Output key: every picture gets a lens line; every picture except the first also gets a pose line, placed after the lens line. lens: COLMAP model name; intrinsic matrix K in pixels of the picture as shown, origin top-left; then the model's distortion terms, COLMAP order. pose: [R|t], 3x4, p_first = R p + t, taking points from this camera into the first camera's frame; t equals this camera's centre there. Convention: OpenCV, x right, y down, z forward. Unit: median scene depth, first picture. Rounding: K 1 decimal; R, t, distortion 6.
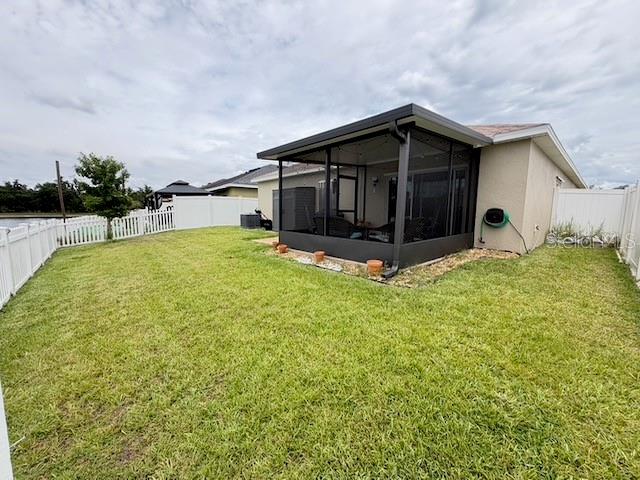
lens RADIAL K [[256.9, 0, 318.6], [0, 256.9, 236.6], [0, 0, 1]] dist [0.000888, 0.000212]
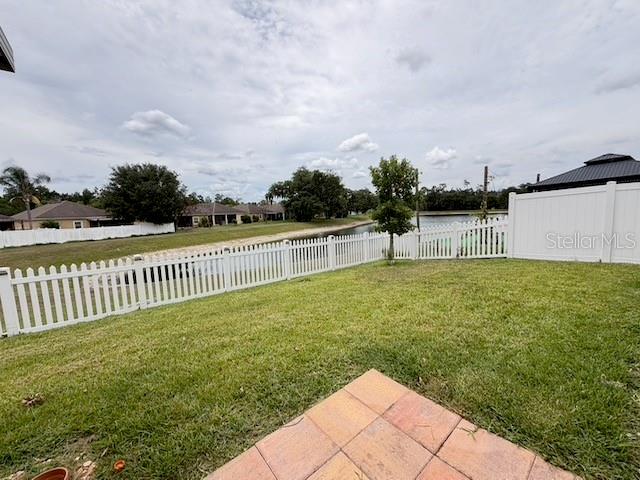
lens RADIAL K [[256.9, 0, 318.3], [0, 256.9, 236.0], [0, 0, 1]] dist [0.000888, 0.000212]
pose [[-0.061784, 0.089916, -0.994031, -0.005513], [-0.061250, 0.993715, 0.093695, -0.100422], [0.996208, 0.066673, -0.055889, 0.655778]]
